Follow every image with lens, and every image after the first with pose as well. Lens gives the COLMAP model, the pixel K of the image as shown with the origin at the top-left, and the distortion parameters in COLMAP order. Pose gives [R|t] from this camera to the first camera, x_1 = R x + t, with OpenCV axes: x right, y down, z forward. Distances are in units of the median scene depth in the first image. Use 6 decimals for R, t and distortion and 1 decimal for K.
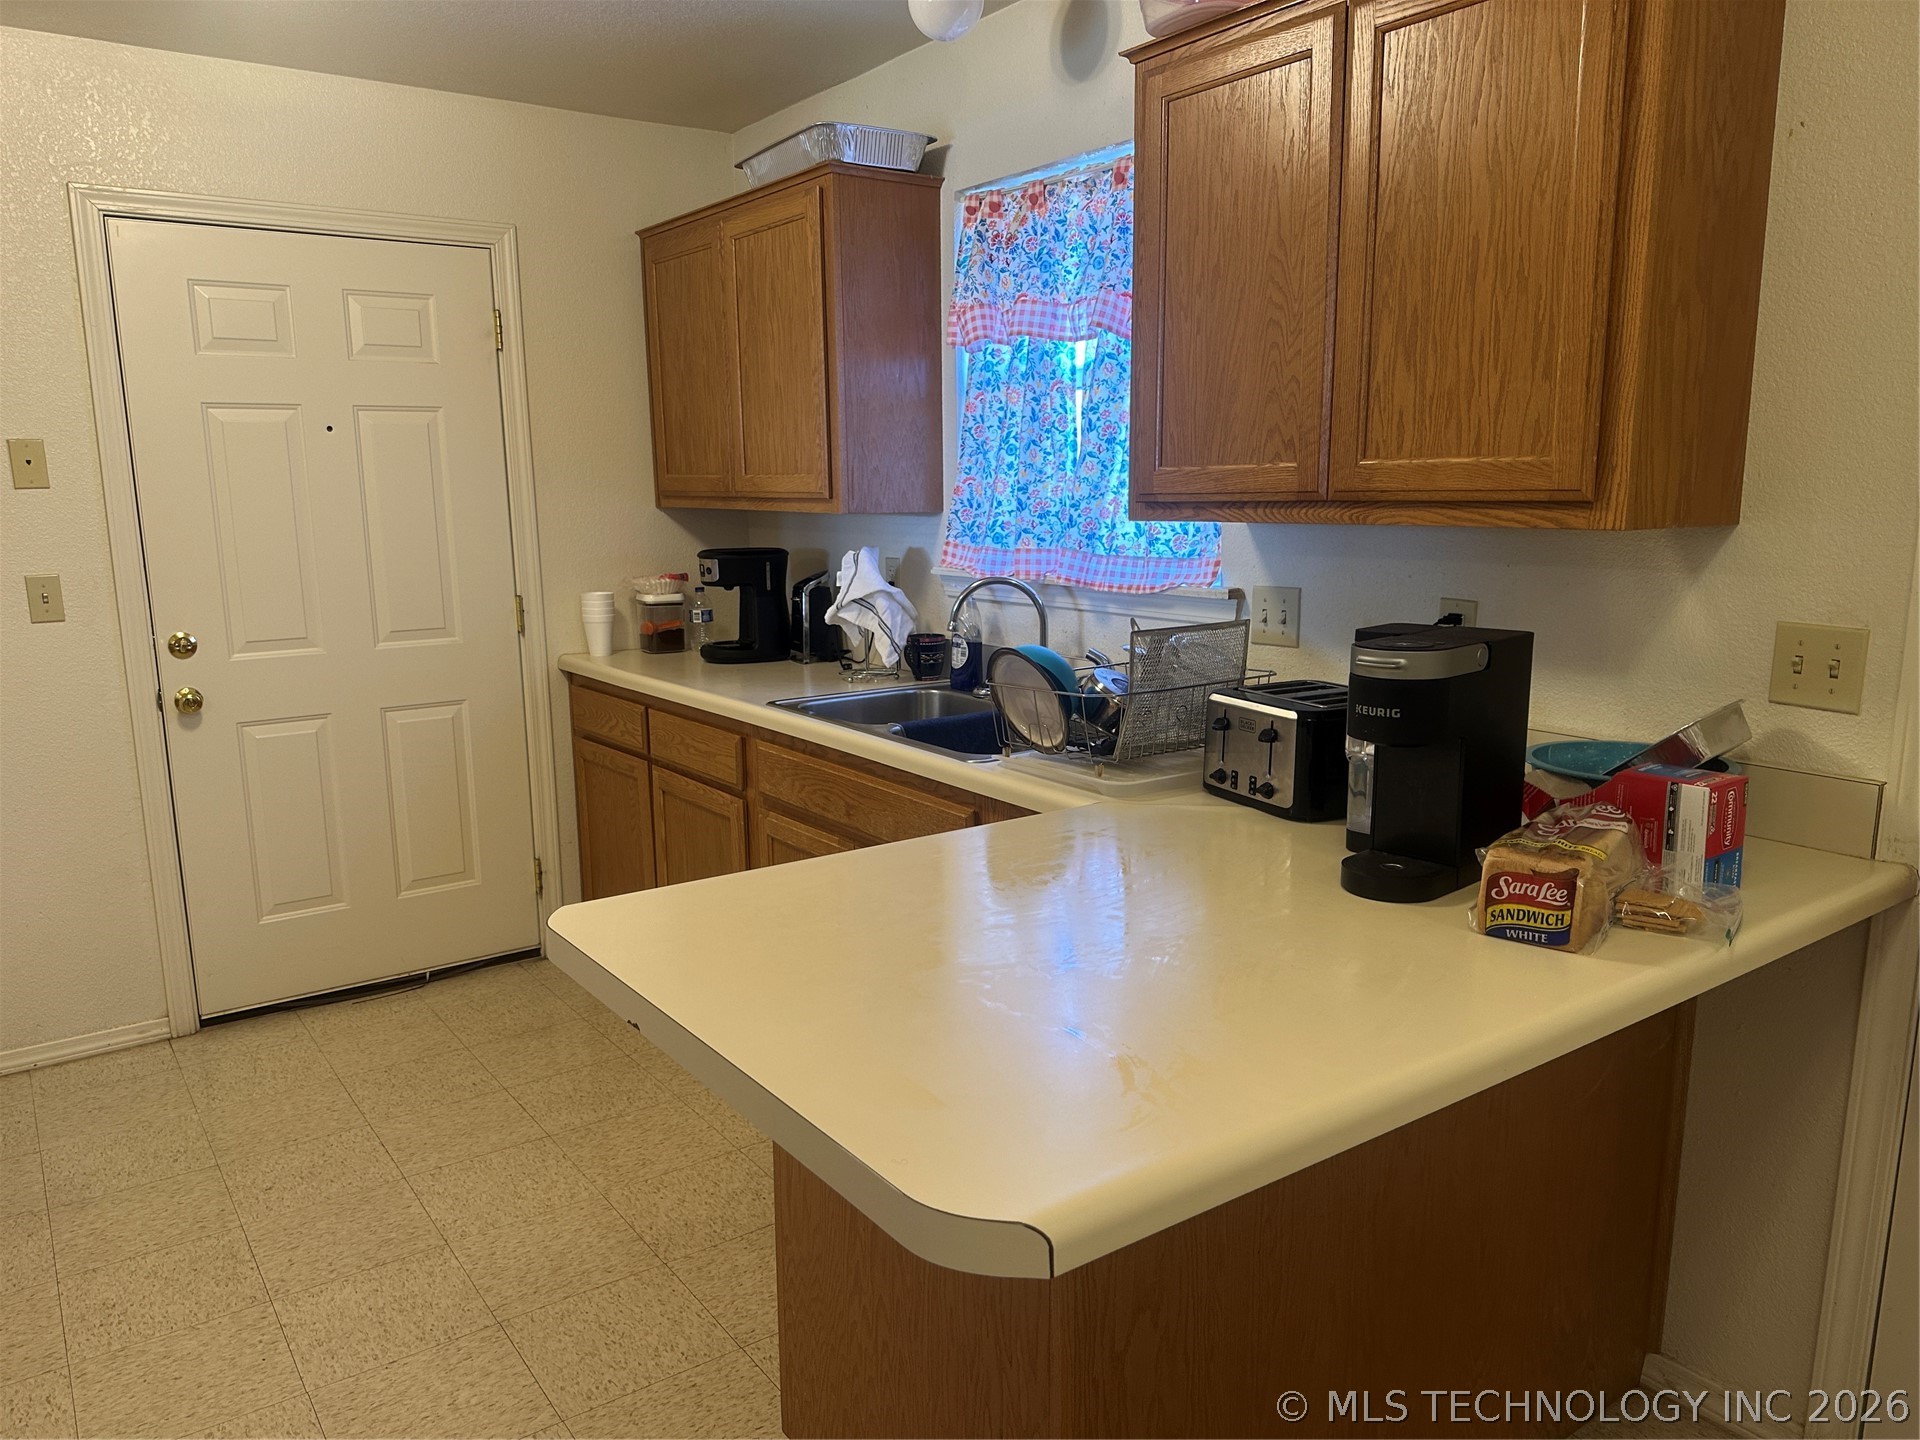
lens RADIAL K [[1409.8, 0, 959.7], [0, 1409.8, 727.2], [0, 0, 1]] dist [0.218506, -0.454305]
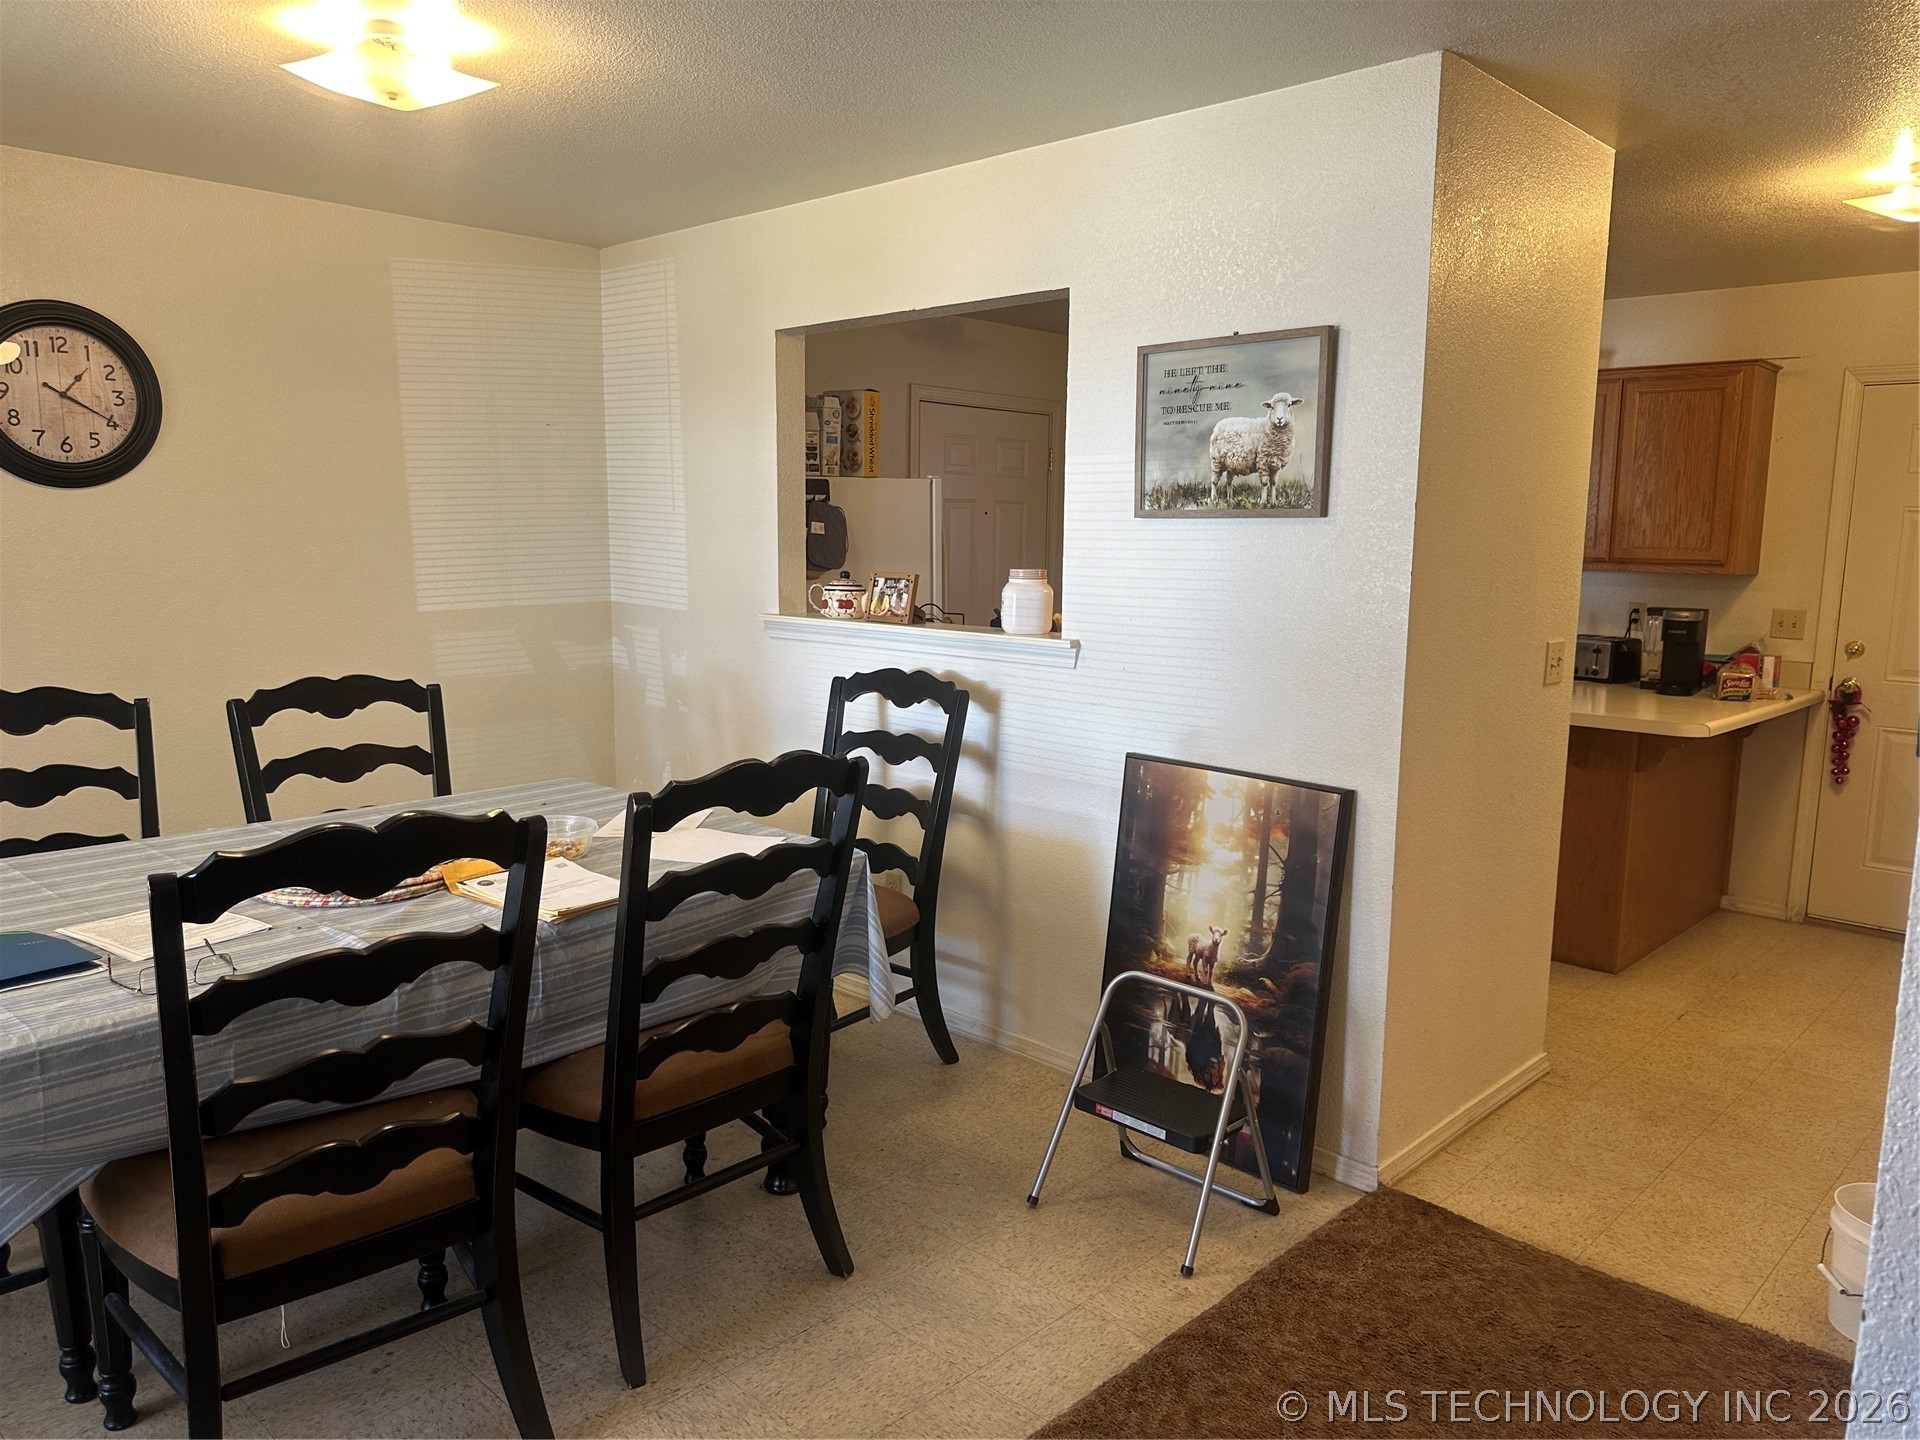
lens RADIAL K [[1429.6, 0, 960.0], [0, 1429.6, 720.0], [0, 0, 1]] dist [0.162132, -0.197623]
pose [[0.980773, 0.002868, 0.195130, -1.532564], [0.003656, 0.999446, -0.033070, 0.230993], [-0.195117, 0.033147, 0.980220, -1.487483]]
